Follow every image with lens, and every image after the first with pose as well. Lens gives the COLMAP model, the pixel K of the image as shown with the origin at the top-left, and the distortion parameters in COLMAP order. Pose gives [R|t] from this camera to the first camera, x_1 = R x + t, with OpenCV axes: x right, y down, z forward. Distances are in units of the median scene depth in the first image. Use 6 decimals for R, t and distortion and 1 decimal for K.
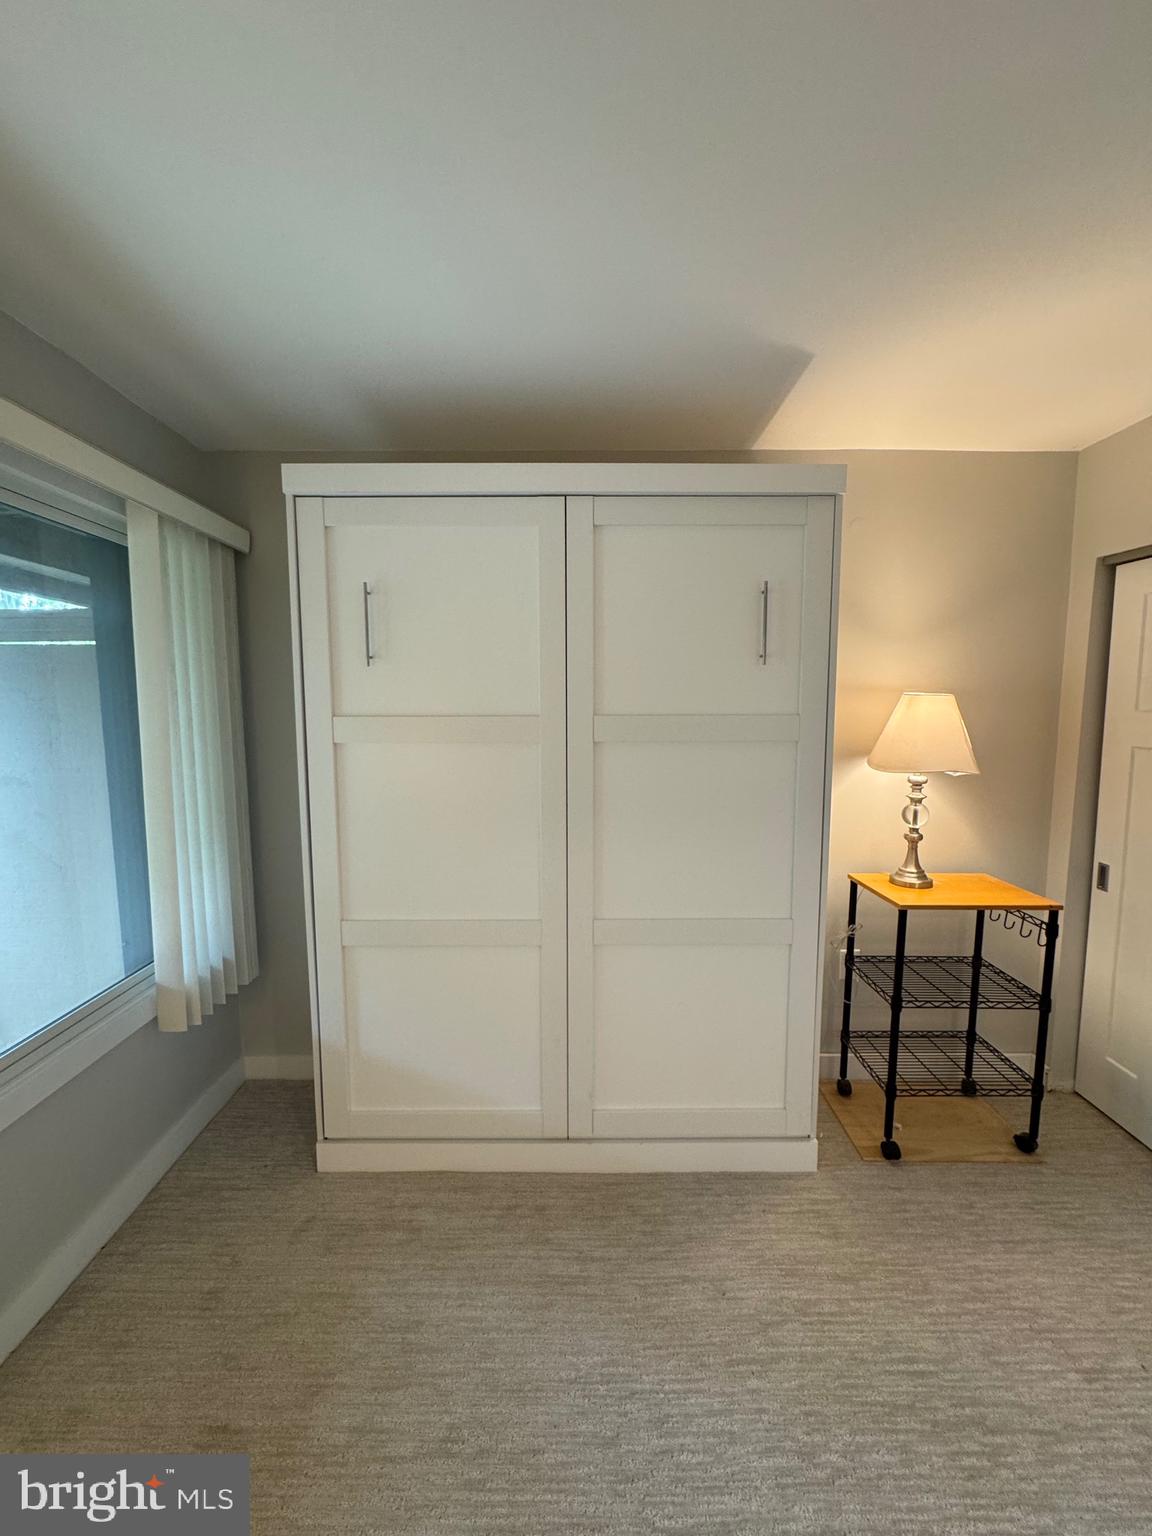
lens RADIAL K [[614.4, 0, 576.0], [0, 614.4, 768.0], [0, 0, 1]] dist [-0.003989, -0.000097]
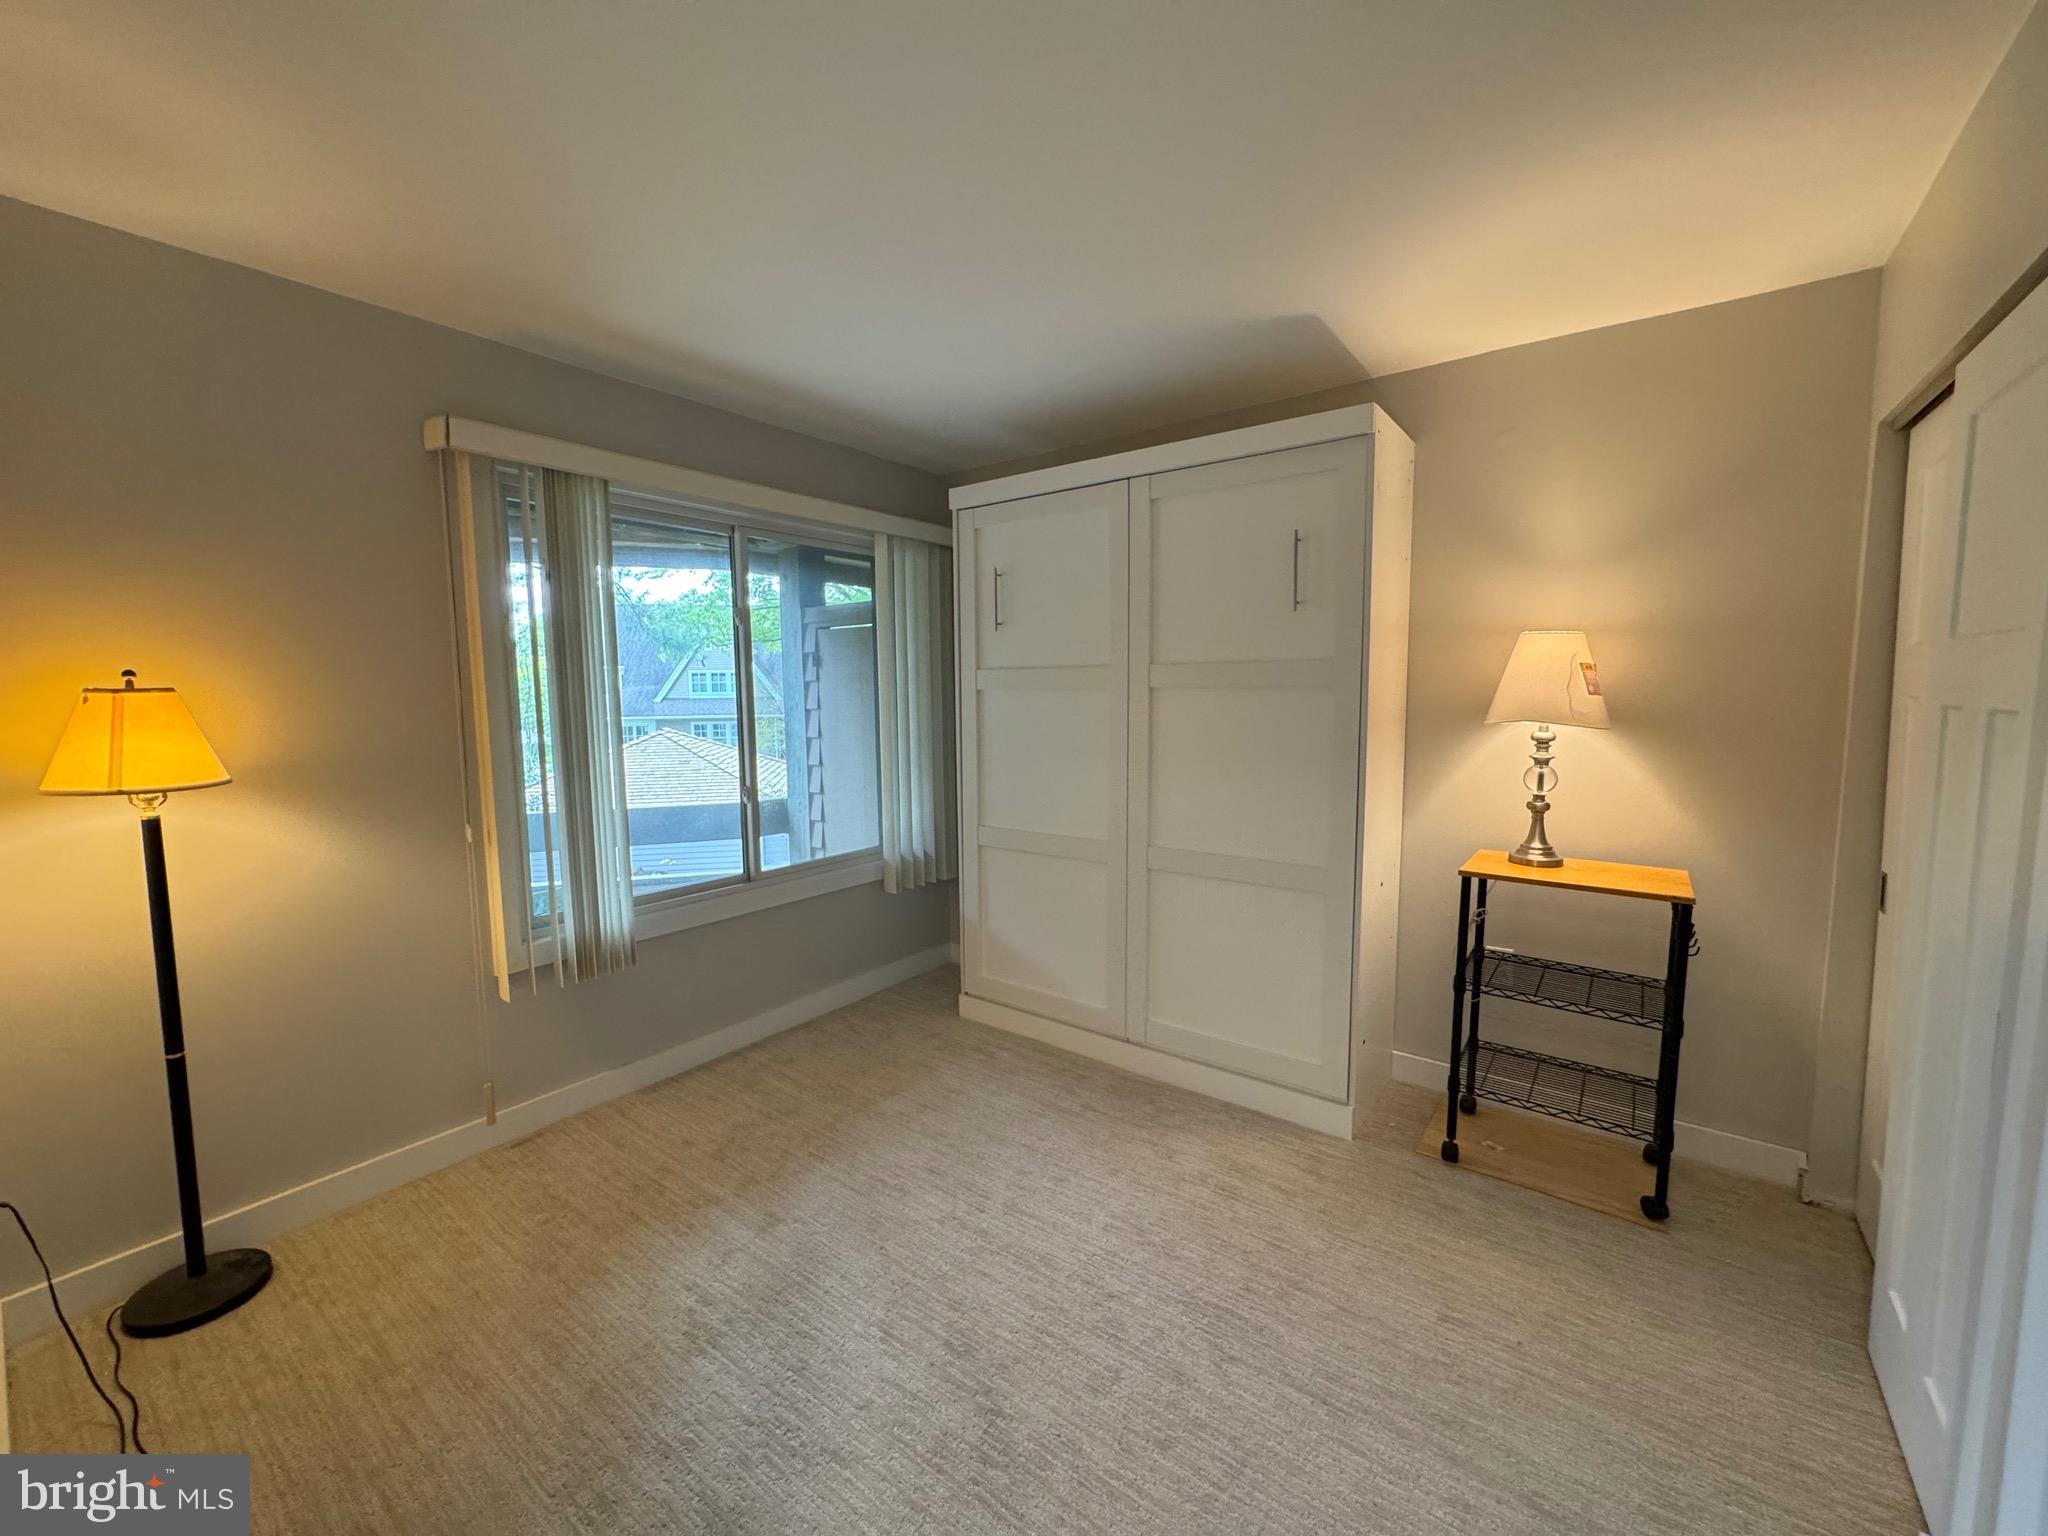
lens RADIAL K [[819.2, 0, 1024.0], [0, 819.2, 768.0], [0, 0, 1]] dist [-0.003989, -0.000097]
pose [[0.792629, 0.053759, -0.607329, 0.726349], [-0.057314, 0.998264, 0.013562, 0.093800], [0.607004, 0.024058, 0.794334, -0.325842]]
